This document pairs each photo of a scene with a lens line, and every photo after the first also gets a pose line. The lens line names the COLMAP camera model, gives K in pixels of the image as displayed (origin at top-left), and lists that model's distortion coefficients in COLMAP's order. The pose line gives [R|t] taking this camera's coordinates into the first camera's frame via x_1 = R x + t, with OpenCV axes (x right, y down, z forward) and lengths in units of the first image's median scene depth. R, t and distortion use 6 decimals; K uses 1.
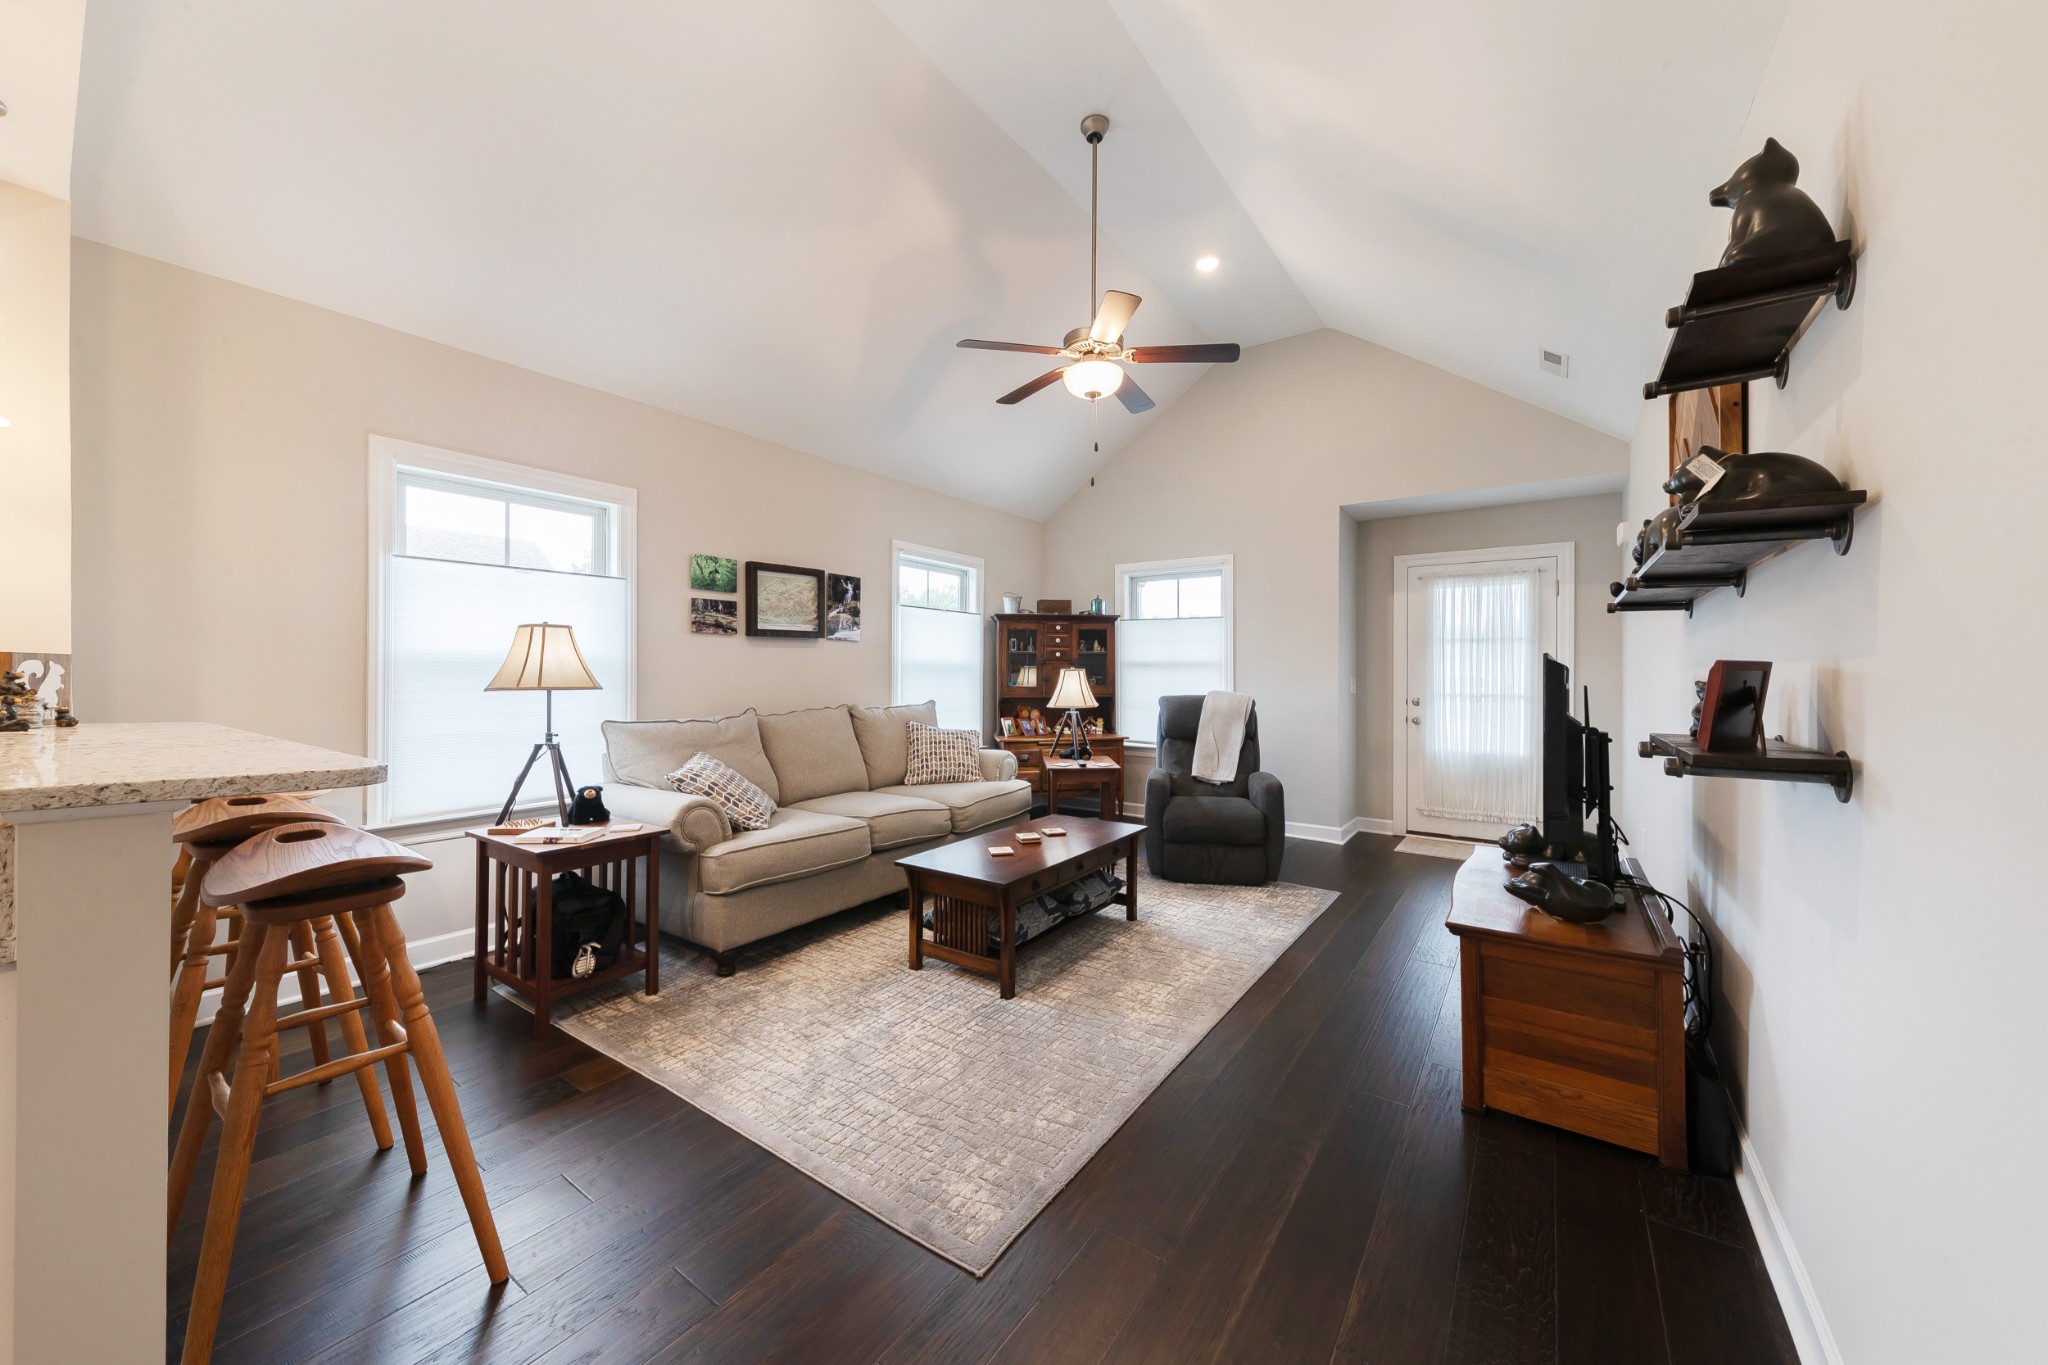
lens RADIAL K [[736.8, 0, 989.5], [0, 736.8, 671.7], [0, 0, 1]] dist [0.001587, -0.000051]
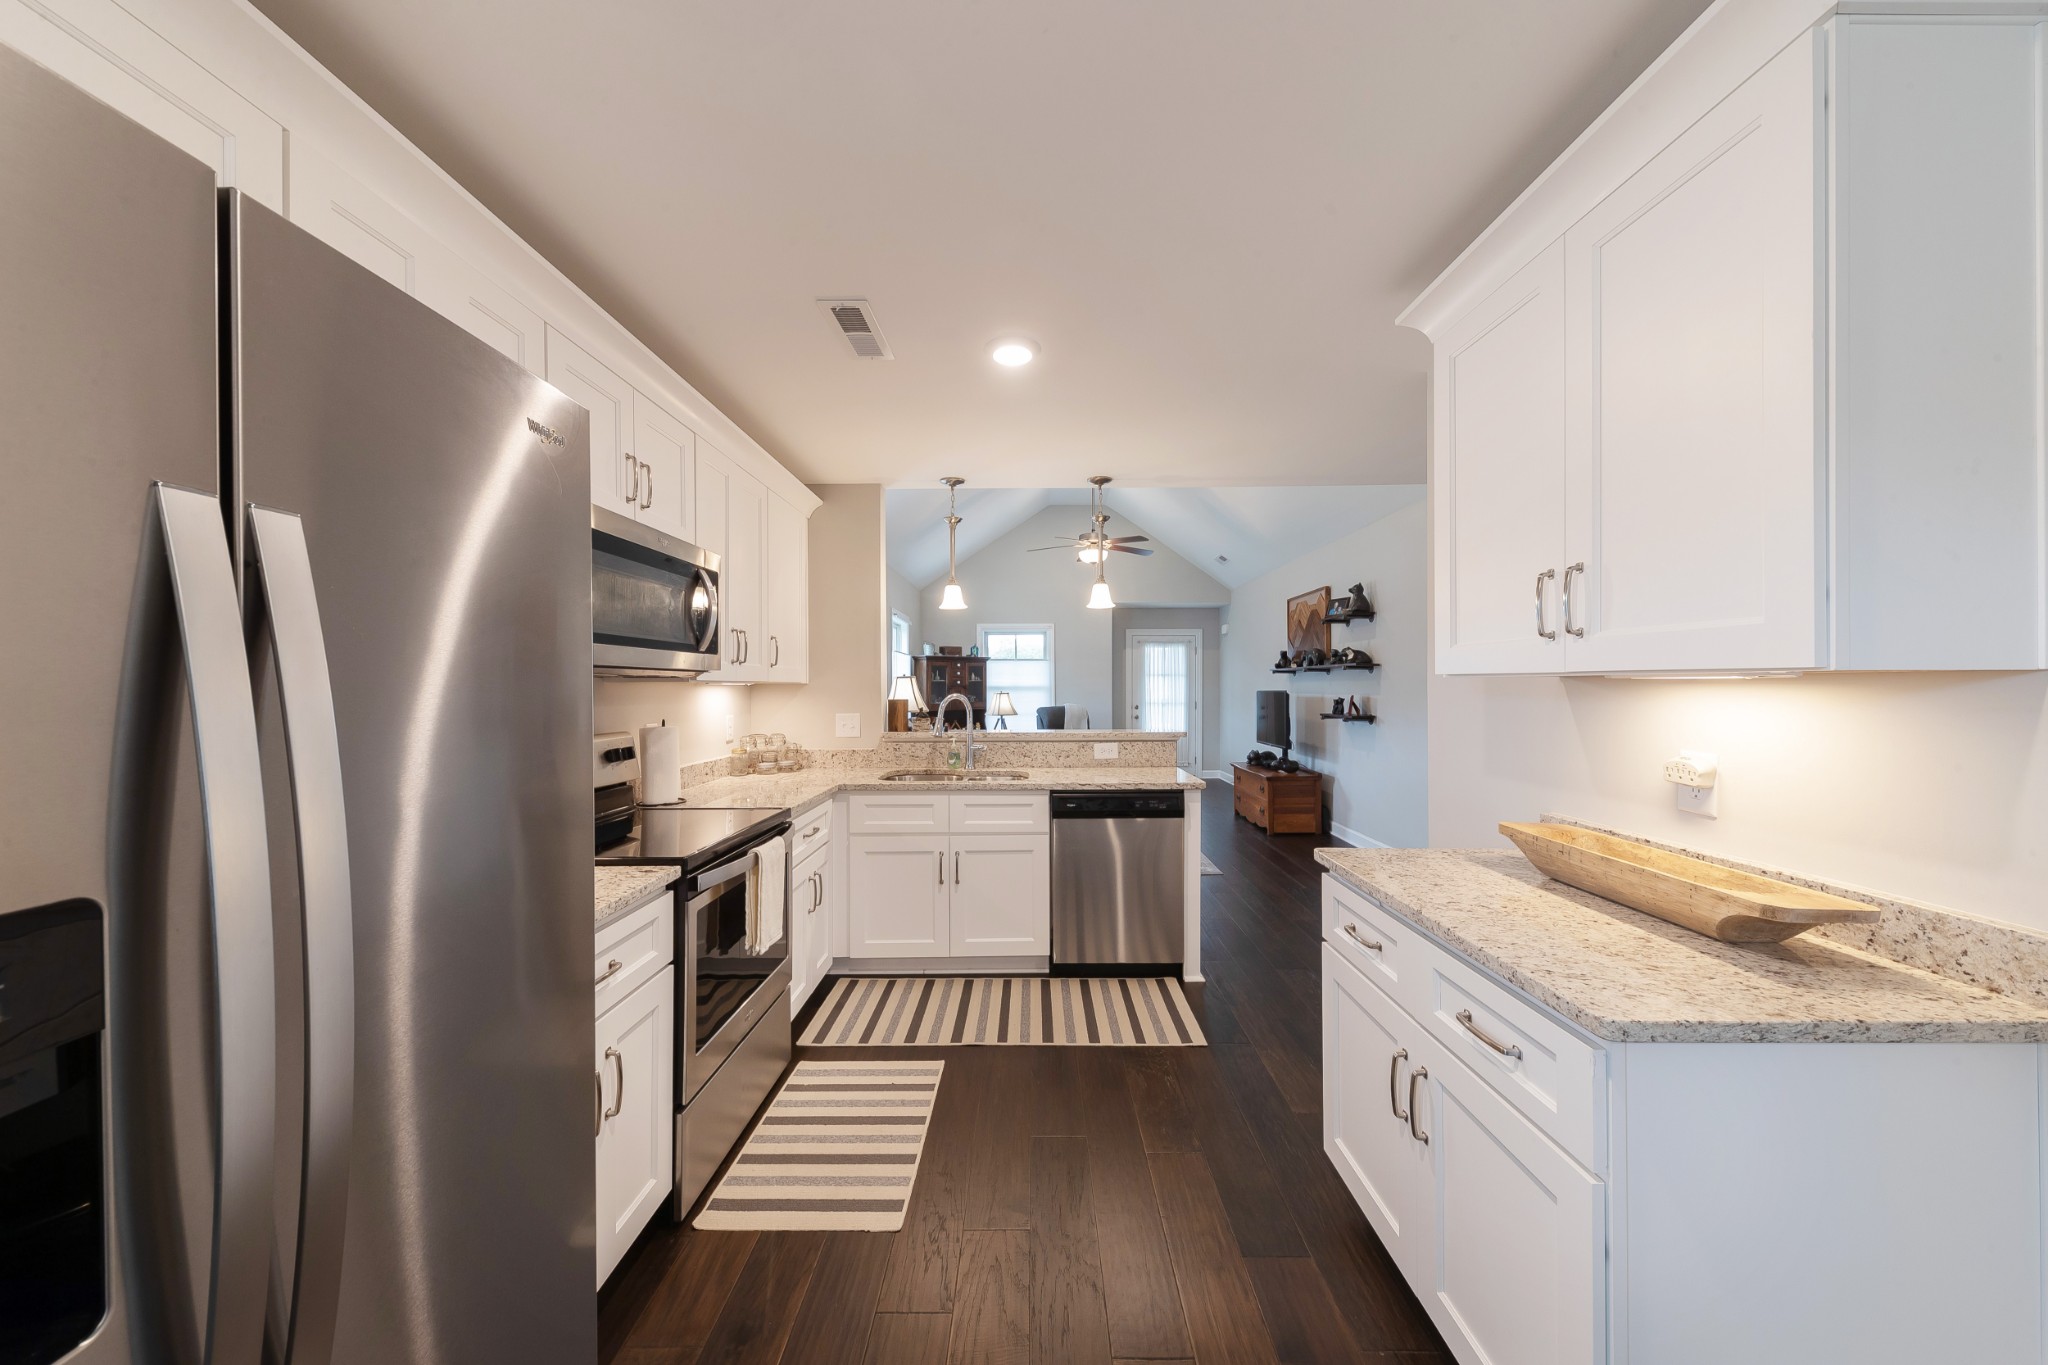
lens RADIAL K [[694.9, 0, 1019.4], [0, 694.9, 685.4], [0, 0, 1]] dist [0.008390, -0.000535]
pose [[0.820006, -0.008169, 0.572297, -0.709999], [0.008167, 0.999963, 0.002572, -0.022266], [-0.572297, 0.002565, 0.820042, -0.302477]]
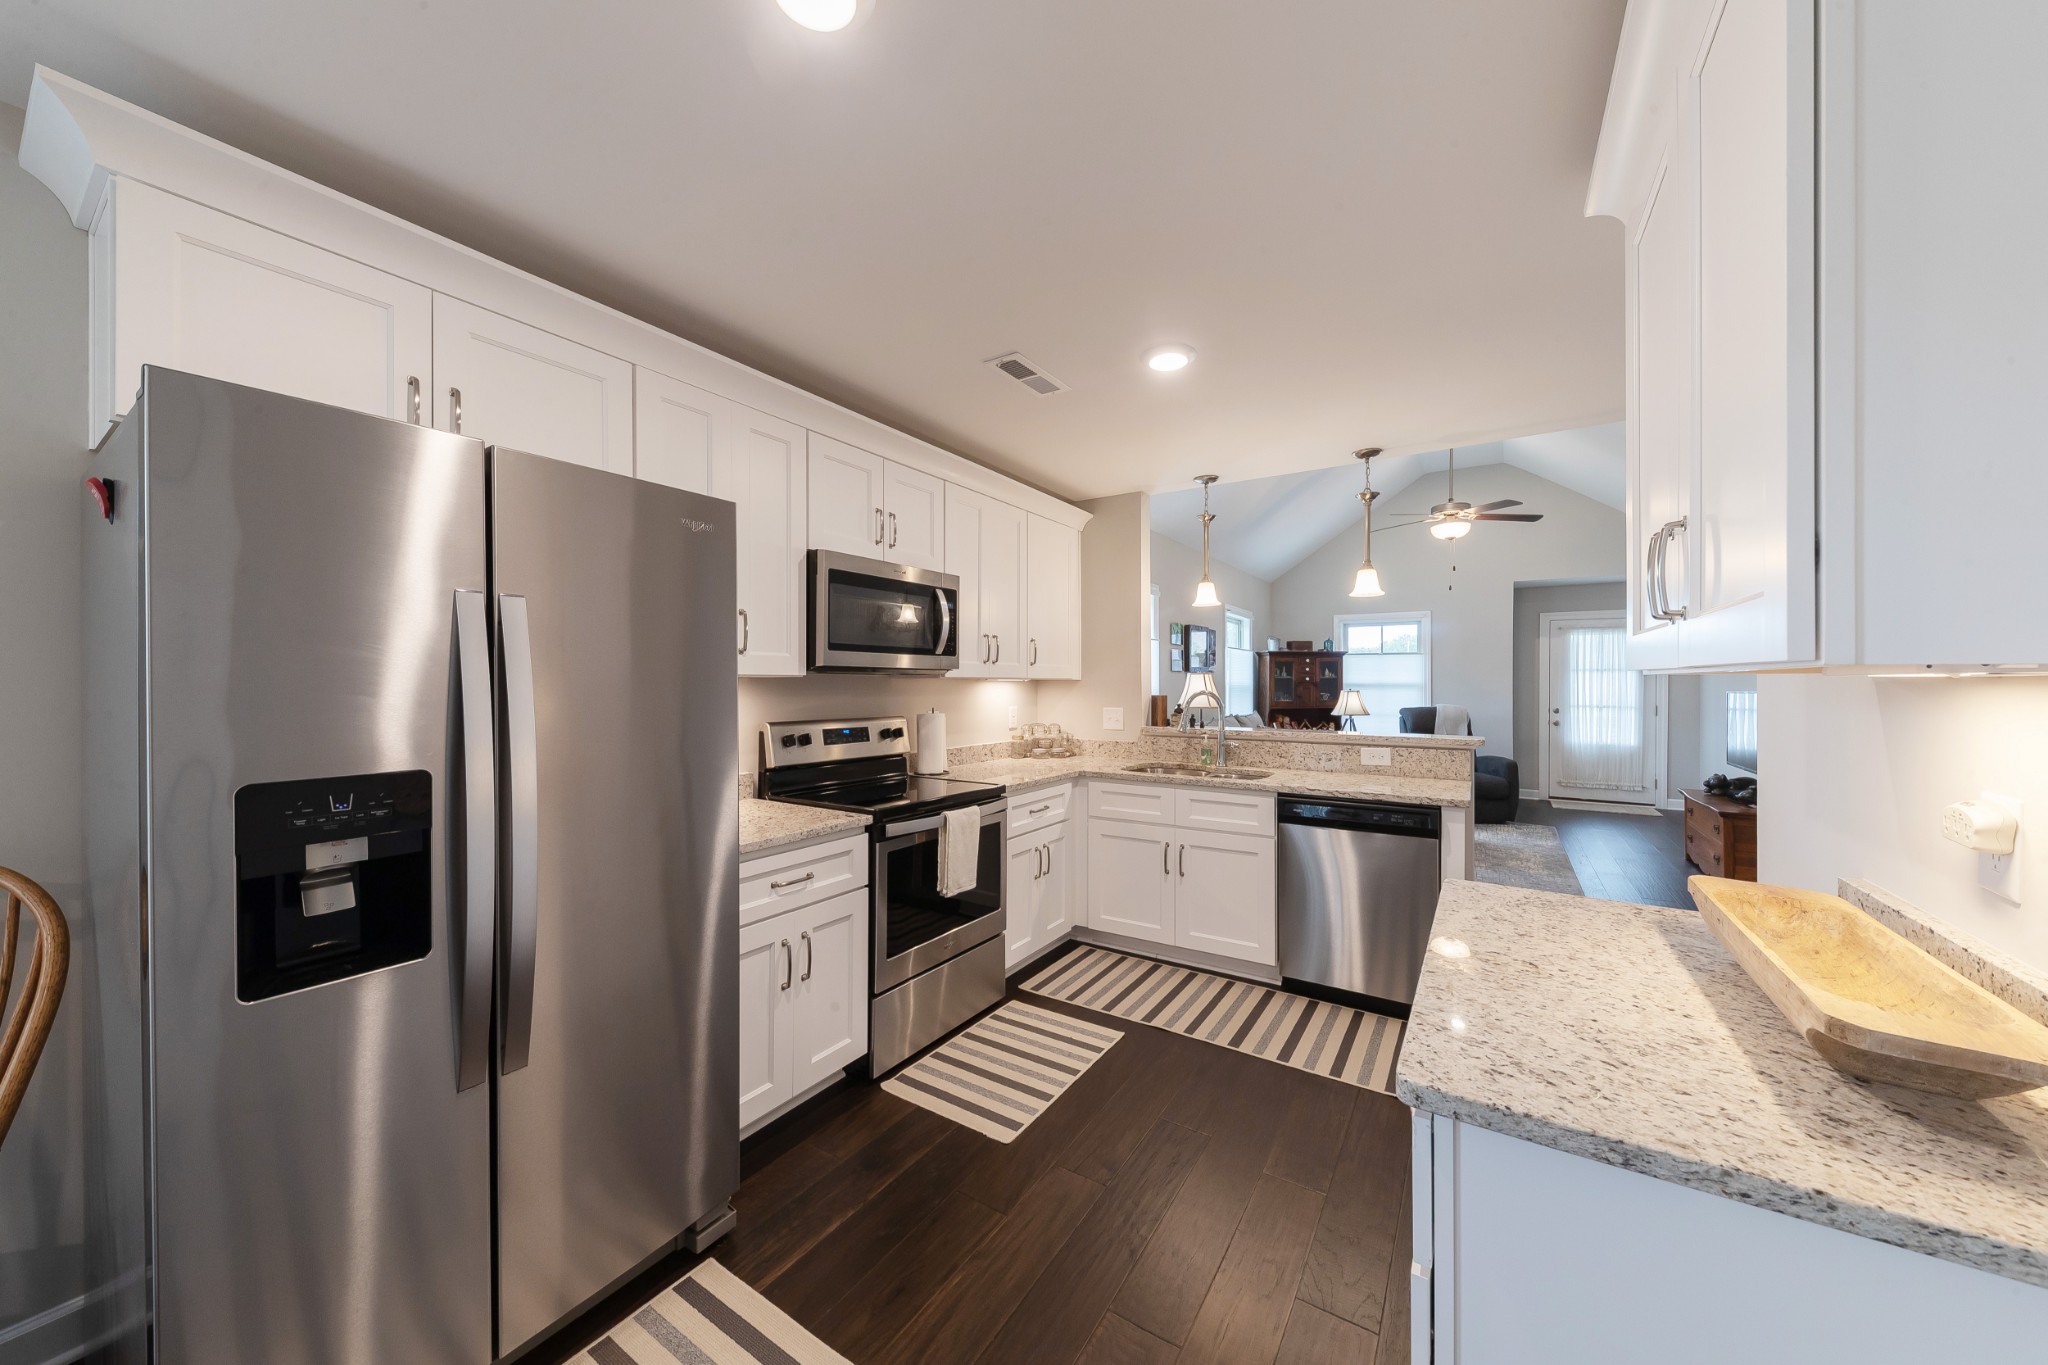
lens RADIAL K [[694.9, 0, 1023.7], [0, 694.9, 682.3], [0, 0, 1]] dist [0.008390, -0.000535]
pose [[0.998864, -0.004276, 0.047451, -0.588645], [0.004298, 0.999991, -0.000378, -0.021324], [-0.047449, 0.000581, 0.998873, -0.379874]]
